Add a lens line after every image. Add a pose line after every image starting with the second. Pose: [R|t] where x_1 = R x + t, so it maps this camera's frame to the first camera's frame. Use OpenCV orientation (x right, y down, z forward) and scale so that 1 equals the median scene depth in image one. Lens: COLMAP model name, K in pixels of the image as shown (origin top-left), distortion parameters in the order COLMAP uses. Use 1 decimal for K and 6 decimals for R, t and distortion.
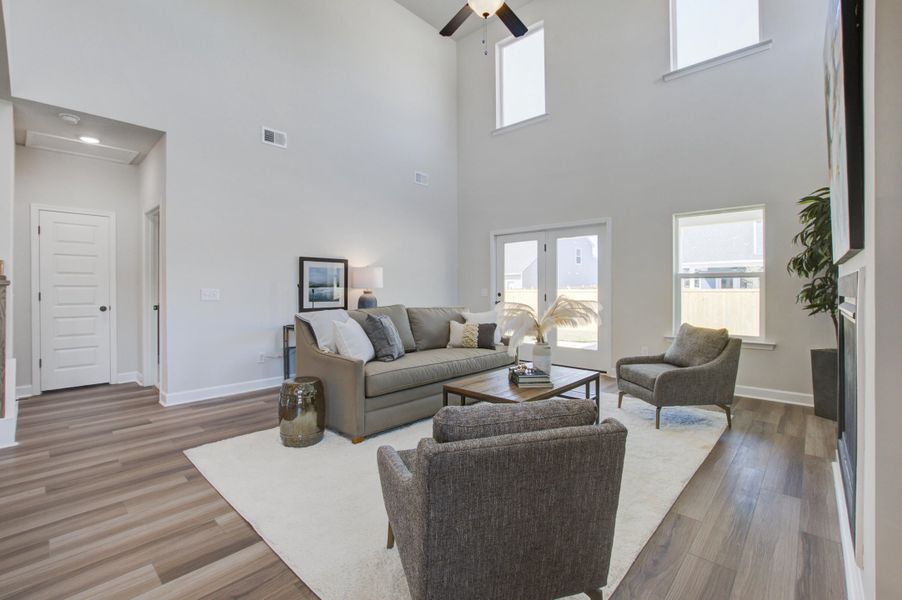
lens RADIAL K [[378.4, 0, 452.5], [0, 378.4, 291.1], [0, 0, 1]] dist [-0.021549, -0.000118]
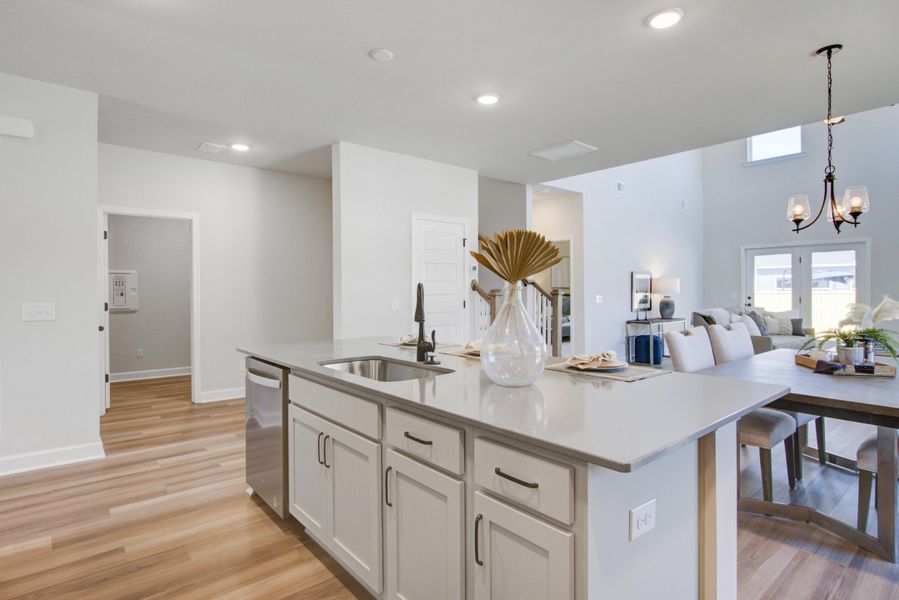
lens RADIAL K [[470.7, 0, 453.5], [0, 470.7, 292.7], [0, 0, 1]] dist [0.012919, 0.000555]
pose [[0.996301, -0.005912, -0.085731, -1.035145], [0.005910, 0.999982, -0.000273, -0.018585], [0.085731, -0.000235, 0.996318, -0.889956]]
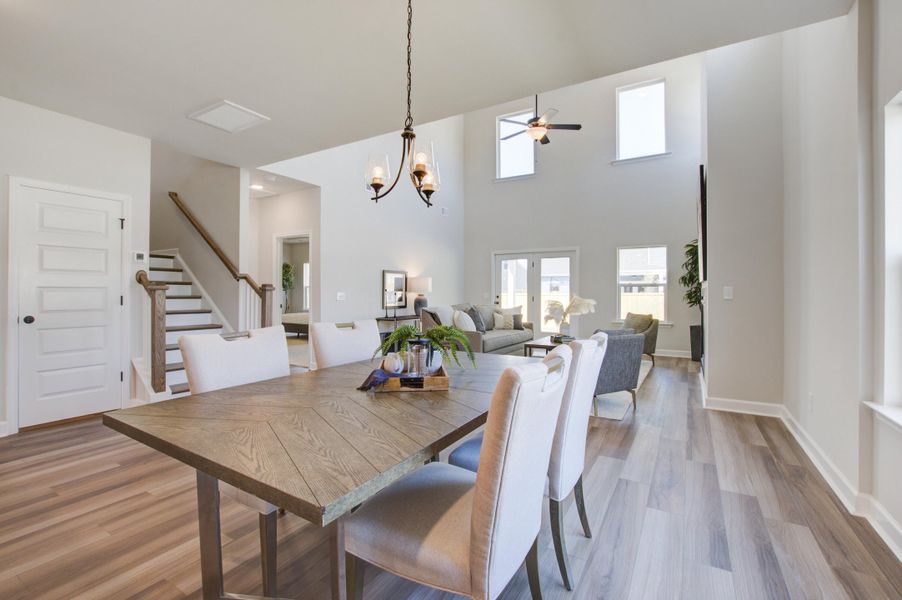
lens RADIAL K [[395.1, 0, 444.5], [0, 395.1, 294.7], [0, 0, 1]] dist [-0.019998, 0.000055]
pose [[0.977461, 0.000475, 0.211115, -0.560975], [-0.000348, 1.000000, -0.000638, 0.003221], [-0.211116, 0.000550, 0.977461, -0.570099]]
